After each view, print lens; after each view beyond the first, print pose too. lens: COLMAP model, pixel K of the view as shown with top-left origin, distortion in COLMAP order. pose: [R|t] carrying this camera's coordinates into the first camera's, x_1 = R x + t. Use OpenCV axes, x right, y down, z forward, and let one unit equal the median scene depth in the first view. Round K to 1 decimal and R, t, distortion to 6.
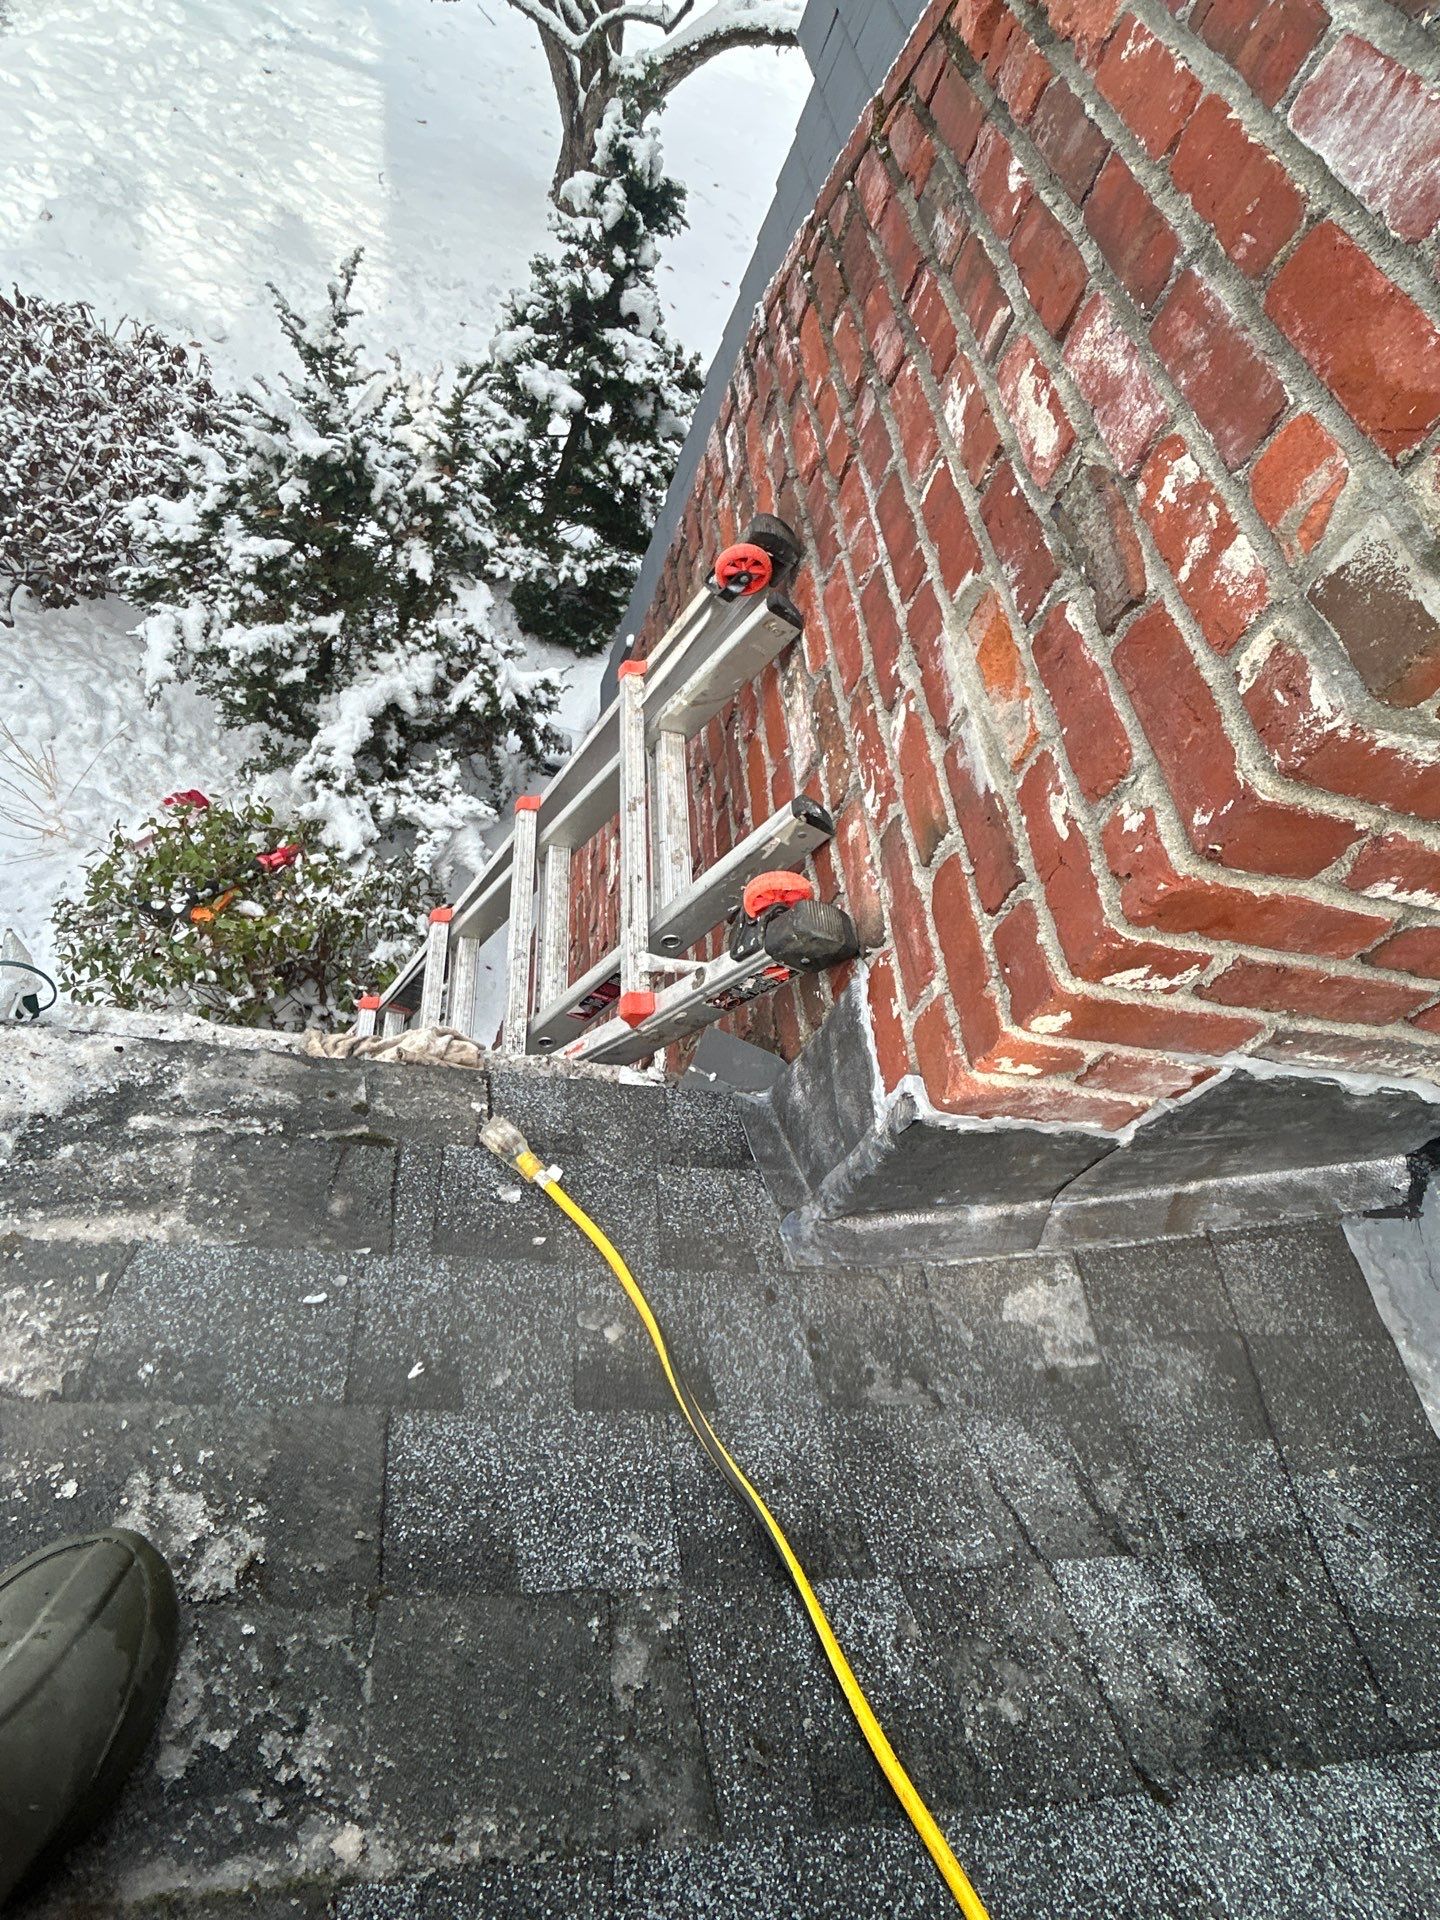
lens RADIAL K [[1097.2, 0, 720.3], [0, 1097.2, 954.0], [0, 0, 1]] dist [0.010120, -0.020458]
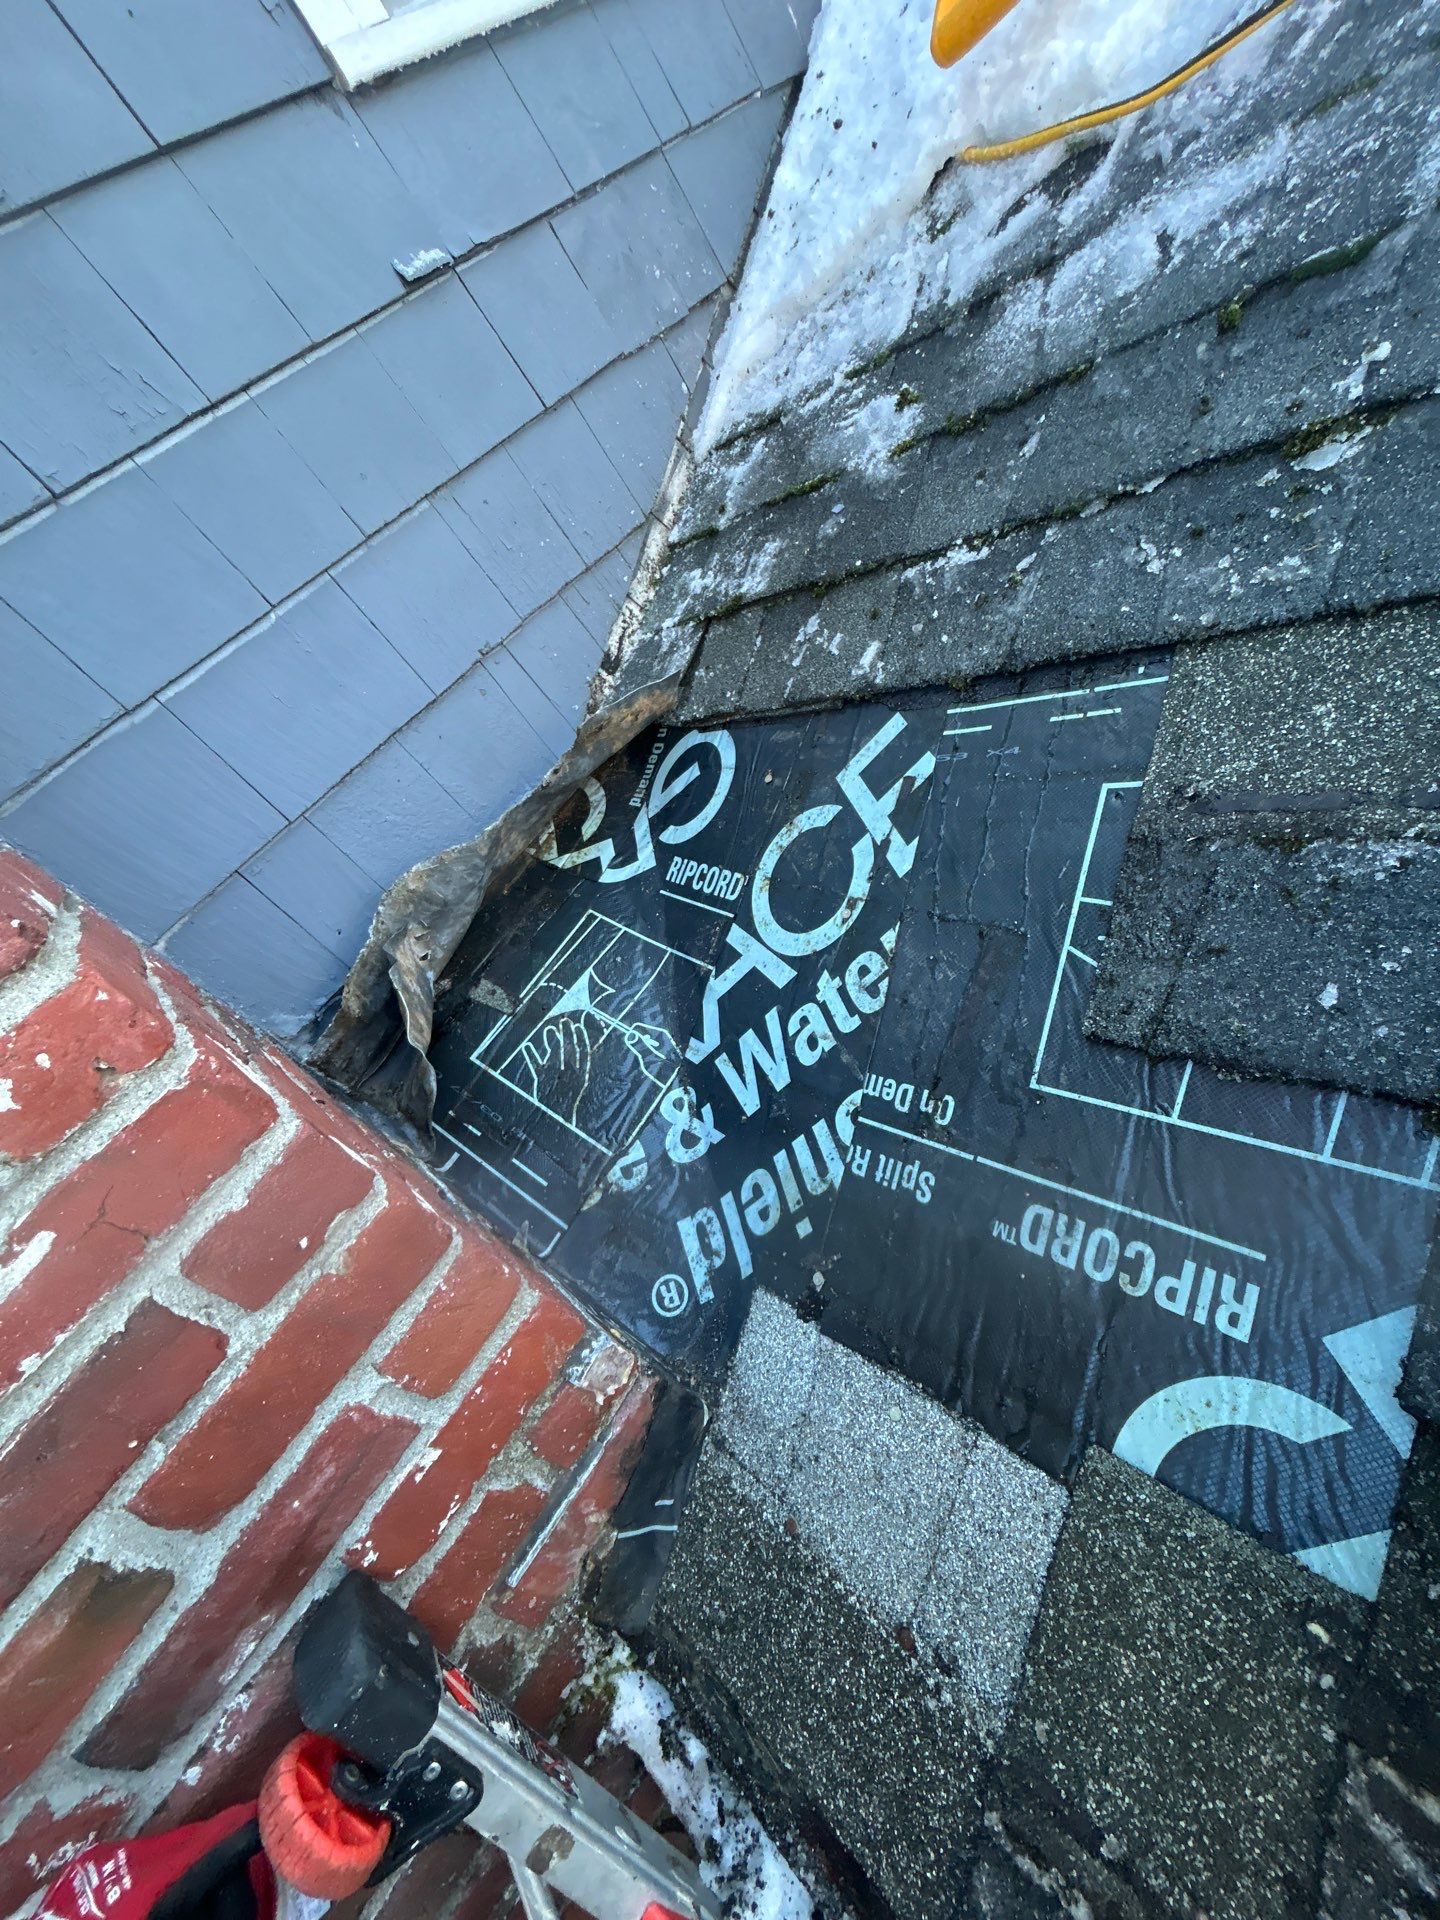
lens RADIAL K [[763.9, 0, 717.5], [0, 763.9, 960.4], [0, 0, 1]] dist [0.001261, 0.000223]
pose [[-0.726338, -0.381820, 0.571530, -0.091401], [0.672765, -0.224614, 0.704937, -0.067858], [-0.140786, 0.896528, 0.420020, 0.340168]]
